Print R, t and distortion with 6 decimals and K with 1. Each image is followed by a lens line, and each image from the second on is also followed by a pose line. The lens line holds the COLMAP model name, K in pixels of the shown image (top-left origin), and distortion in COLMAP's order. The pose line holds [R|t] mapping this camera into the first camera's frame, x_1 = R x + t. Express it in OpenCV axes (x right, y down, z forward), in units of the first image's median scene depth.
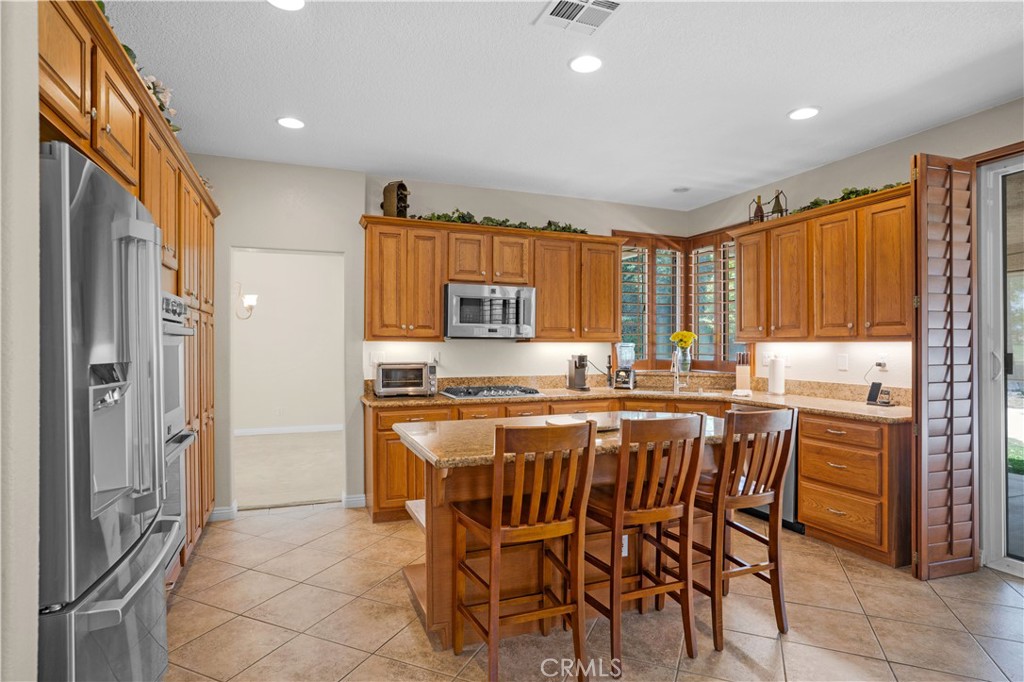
lens RADIAL K [[550.6, 0, 512.0], [0, 550.6, 341.0], [0, 0, 1]] dist [-0.001457, -0.000128]
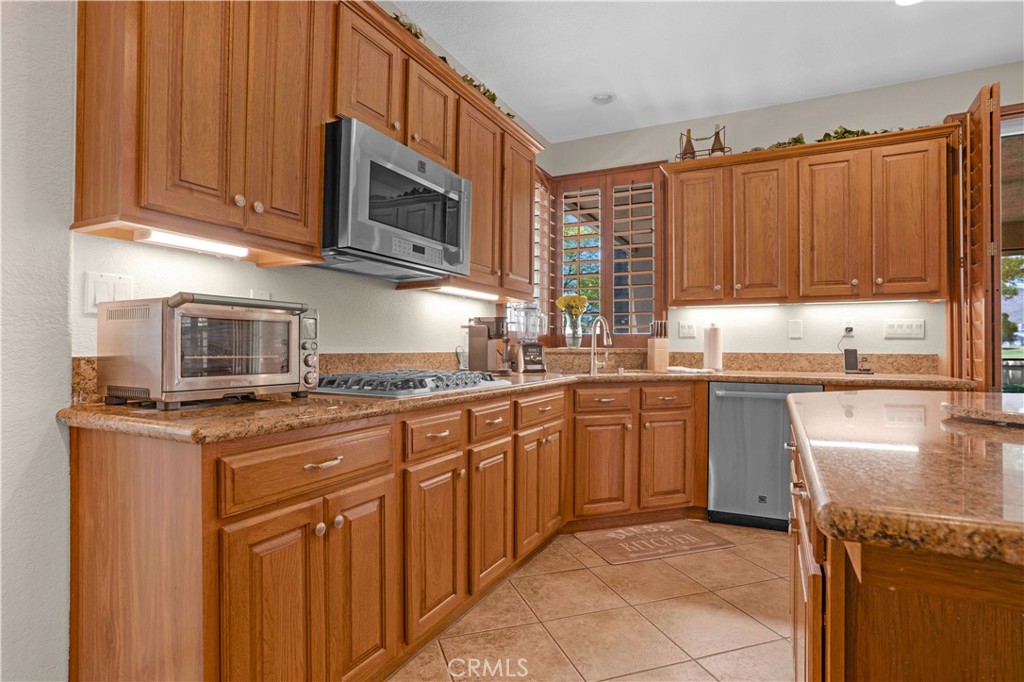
lens RADIAL K [[533.1, 0, 512.0], [0, 533.1, 341.0], [0, 0, 1]] dist [-0.032168, 0.000170]
pose [[0.747294, 0.010542, 0.664410, -0.282490], [-0.007631, 0.999944, -0.007283, 0.062761], [-0.664449, 0.000373, 0.747333, 0.623087]]
